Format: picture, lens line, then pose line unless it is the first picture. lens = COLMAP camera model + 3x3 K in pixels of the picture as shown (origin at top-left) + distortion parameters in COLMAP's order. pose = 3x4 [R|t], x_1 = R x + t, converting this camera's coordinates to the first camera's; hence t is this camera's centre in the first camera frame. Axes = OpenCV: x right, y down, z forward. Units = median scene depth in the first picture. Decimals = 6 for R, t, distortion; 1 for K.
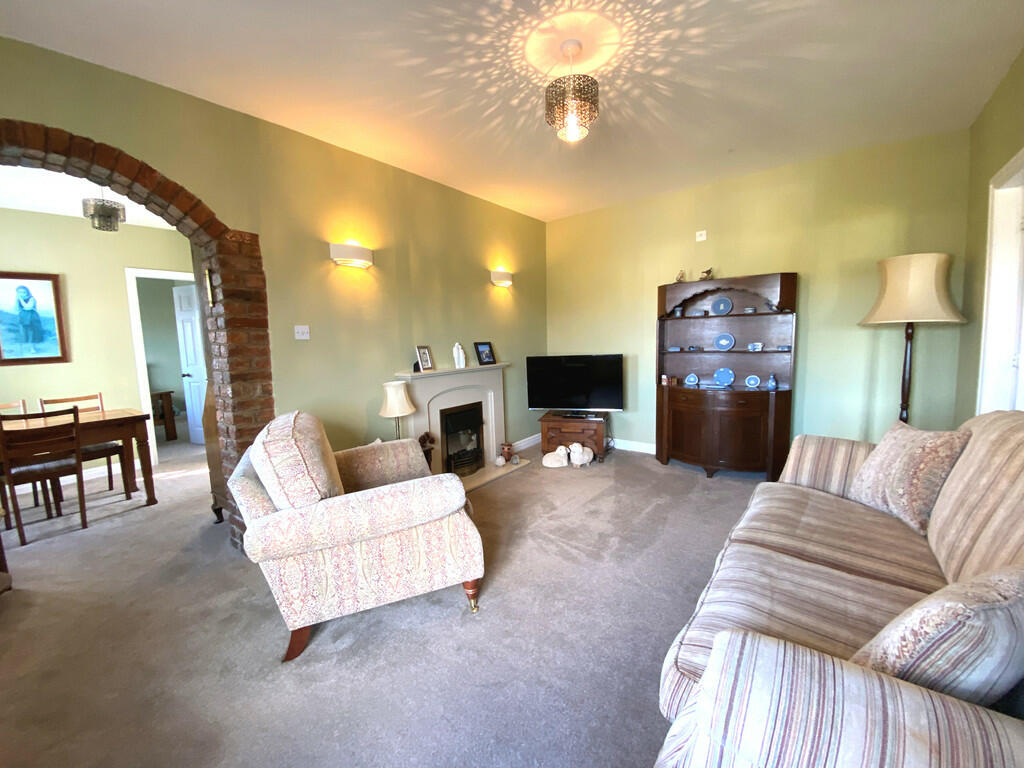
lens RADIAL K [[410.5, 0, 512.0], [0, 410.5, 384.0], [0, 0, 1]] dist [0.001146, -0.014634]
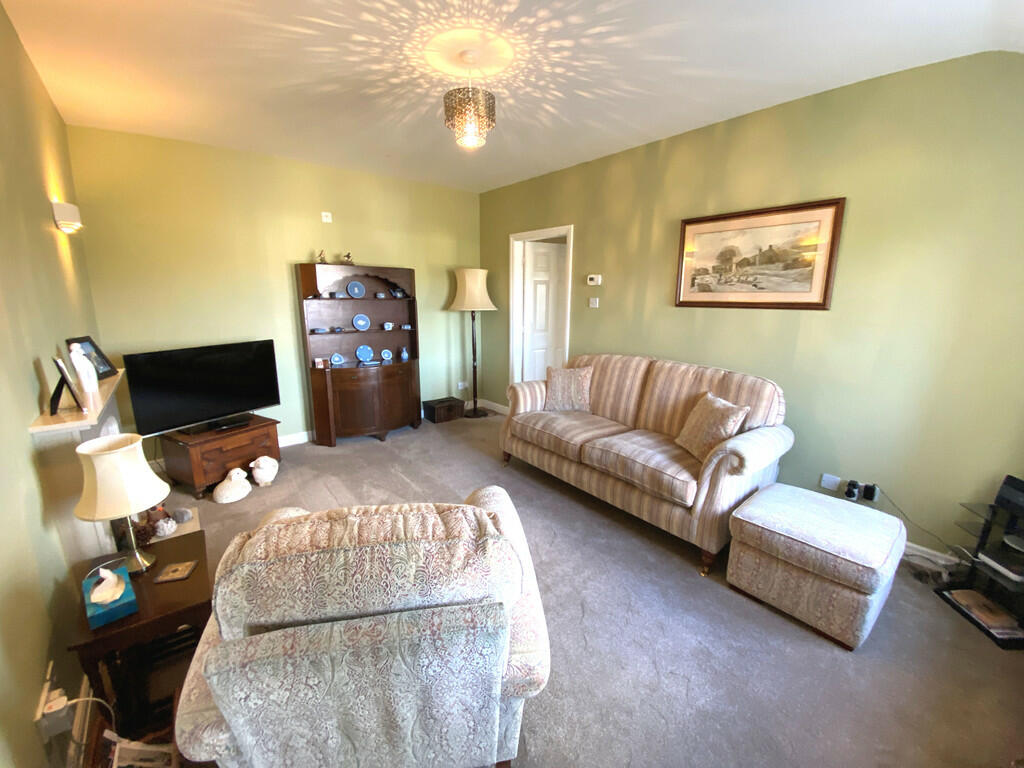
lens RADIAL K [[410.5, 0, 512.0], [0, 410.5, 384.0], [0, 0, 1]] dist [0.001146, -0.014634]
pose [[0.207316, -0.176735, 0.962177, -0.557863], [0.091679, 0.982727, 0.160756, -0.087922], [-0.973969, 0.054885, 0.219938, 0.402539]]
